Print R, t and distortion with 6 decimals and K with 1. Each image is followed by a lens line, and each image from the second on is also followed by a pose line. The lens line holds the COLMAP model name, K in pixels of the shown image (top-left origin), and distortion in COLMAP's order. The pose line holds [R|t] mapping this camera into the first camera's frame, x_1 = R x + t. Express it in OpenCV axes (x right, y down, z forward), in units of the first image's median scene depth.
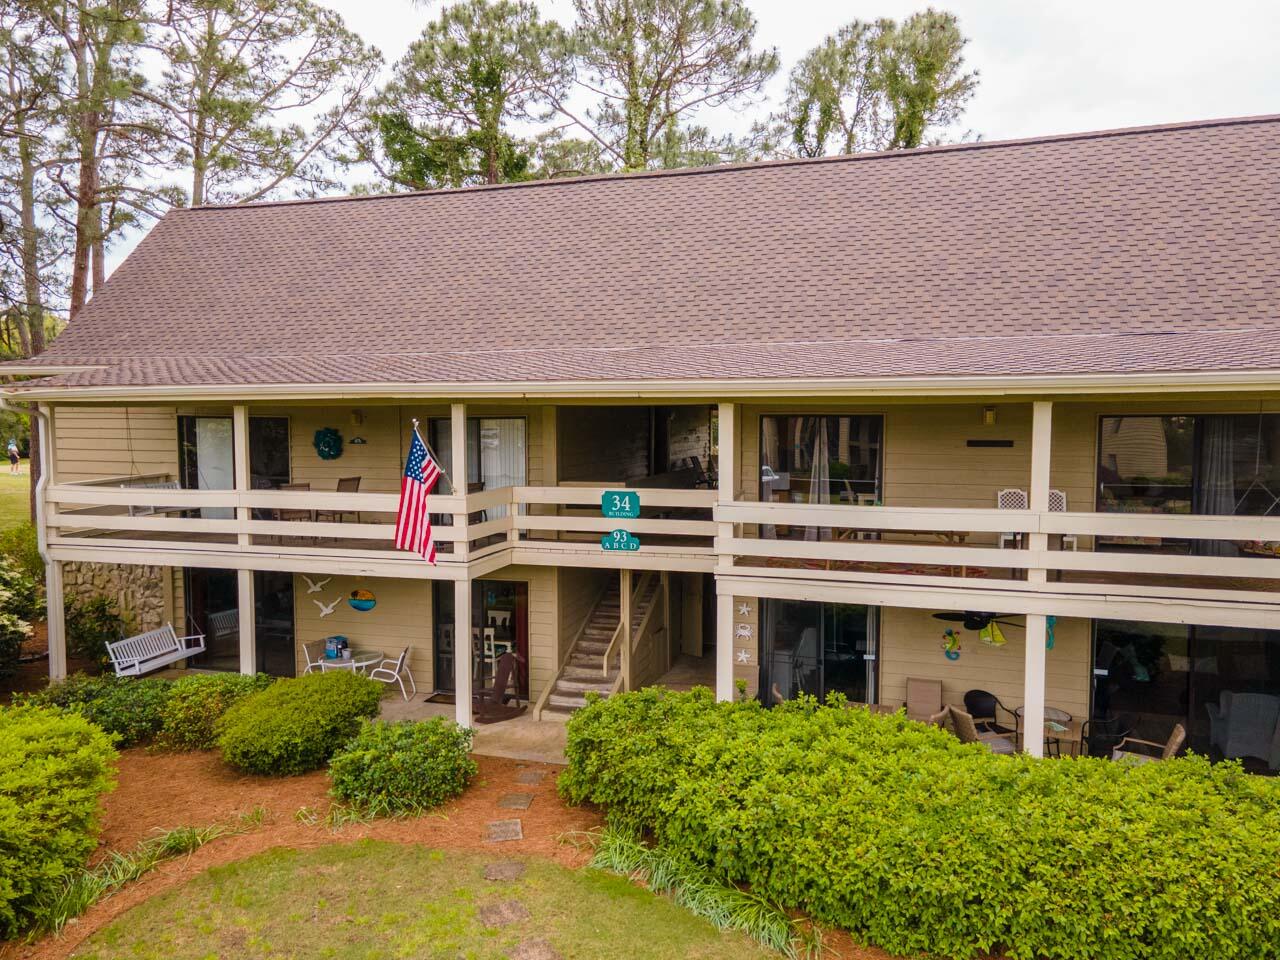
lens RADIAL K [[913.0, 0, 635.5], [0, 913.0, 478.2], [0, 0, 1]] dist [0.037283, 0.018769]
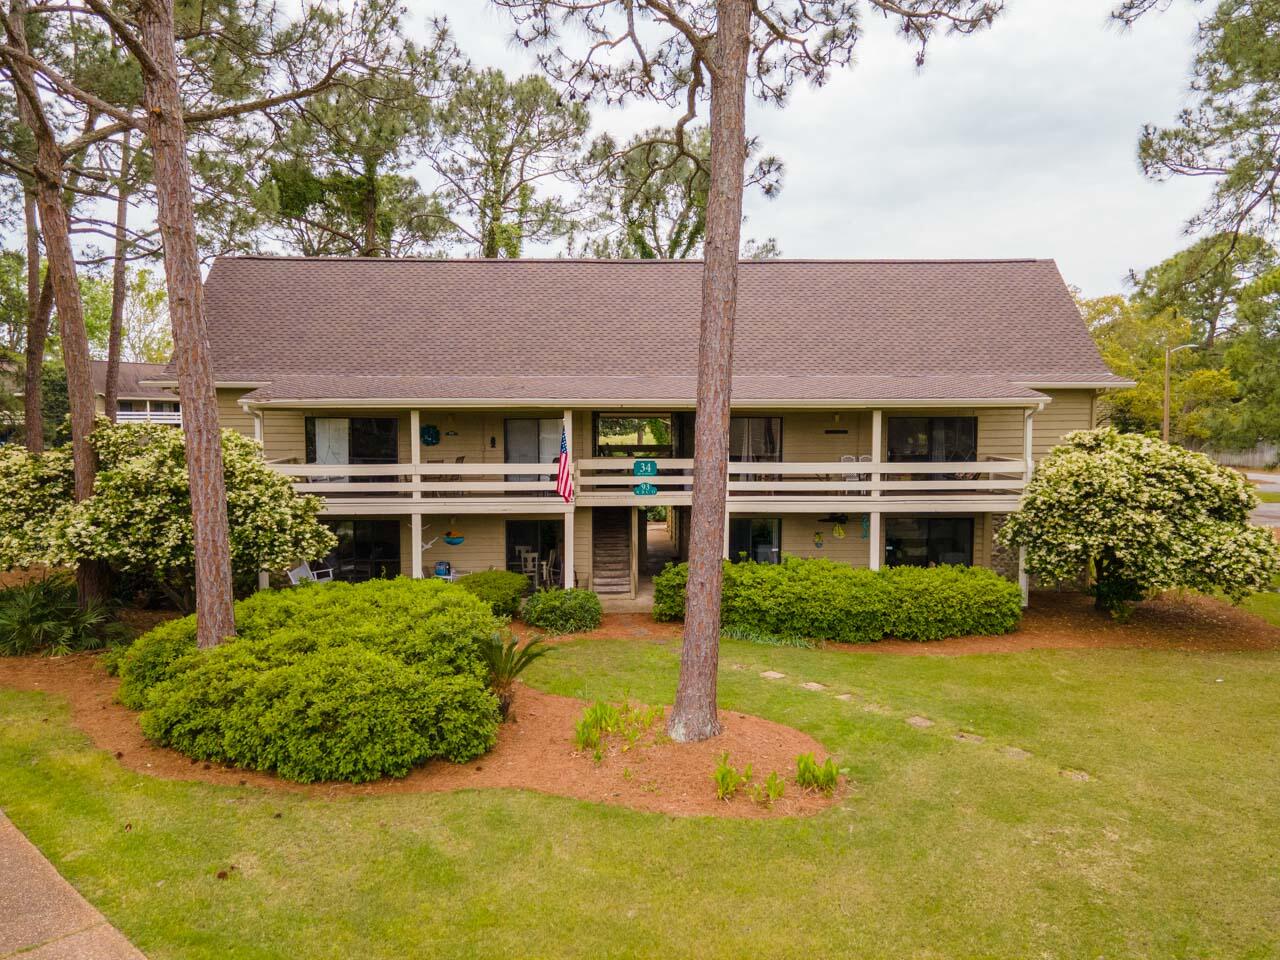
lens RADIAL K [[875.3, 0, 636.4], [0, 875.3, 482.6], [0, 0, 1]] dist [0.047057, 0.004499]
pose [[0.949680, -0.021833, 0.312461, -0.552916], [0.019722, 0.999756, 0.009916, 0.038978], [-0.312601, -0.003255, 0.949879, -0.573130]]
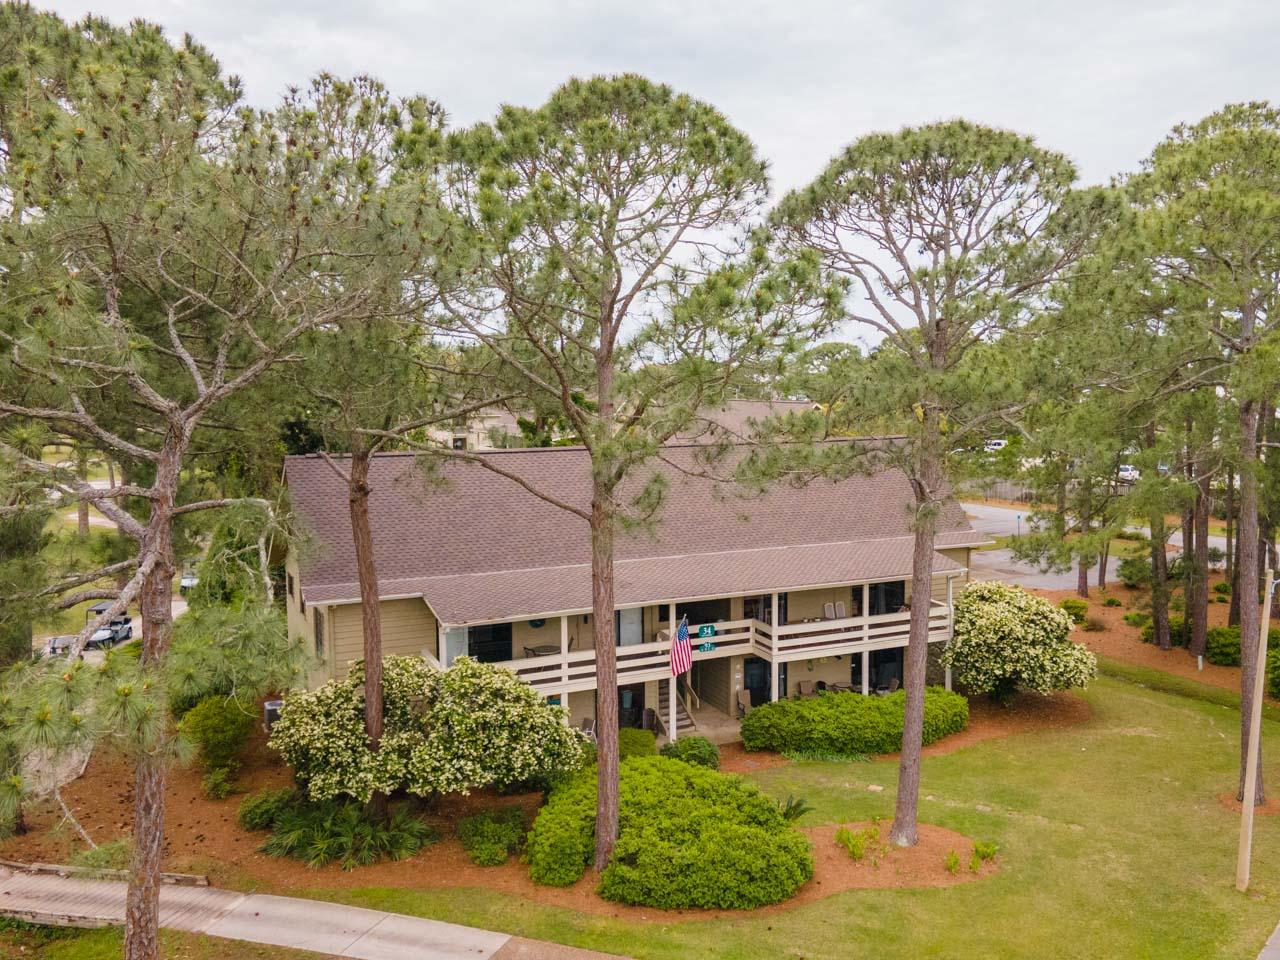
lens RADIAL K [[1070.7, 0, 643.4], [0, 1070.7, 479.9], [0, 0, 1]] dist [0.010324, 0.006123]
pose [[0.752140, -0.073772, 0.654861, -1.854884], [0.053027, 0.997267, 0.051441, -0.493555], [-0.656866, -0.003965, 0.753997, -0.914194]]
